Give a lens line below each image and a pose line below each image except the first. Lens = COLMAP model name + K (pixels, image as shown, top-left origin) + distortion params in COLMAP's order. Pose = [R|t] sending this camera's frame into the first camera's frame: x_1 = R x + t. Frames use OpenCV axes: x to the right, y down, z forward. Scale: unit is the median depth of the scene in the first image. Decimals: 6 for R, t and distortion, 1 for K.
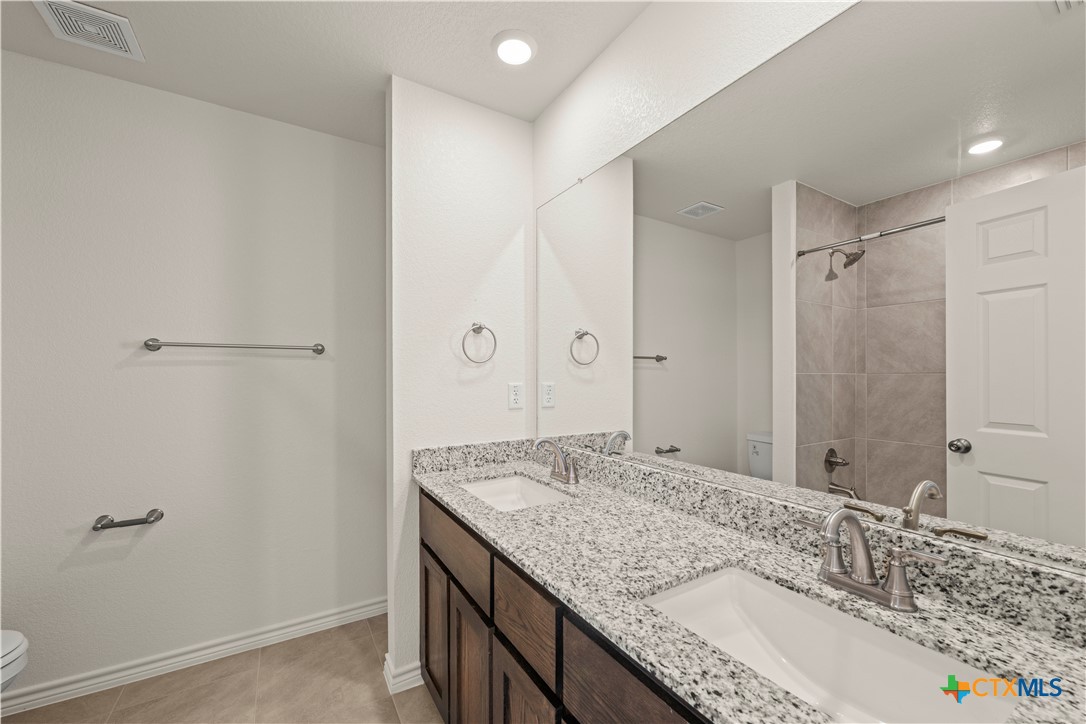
lens RADIAL K [[432.5, 0, 546.1], [0, 432.5, 383.5], [0, 0, 1]] dist [-0.001433, -0.000312]
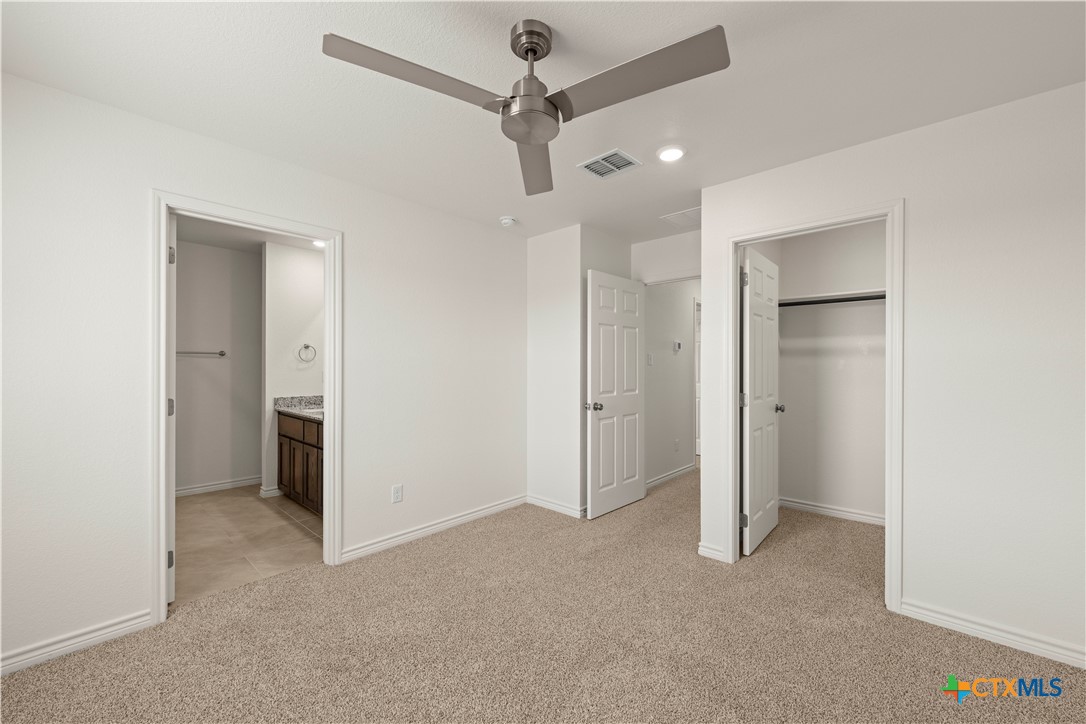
lens RADIAL K [[432.5, 0, 545.0], [0, 432.5, 369.1], [0, 0, 1]] dist [-0.001433, -0.000312]
pose [[0.962018, 0.003391, 0.272964, 0.477835], [0.001429, 0.999847, -0.017460, 0.039144], [-0.272981, 0.017187, 0.961866, -1.716221]]
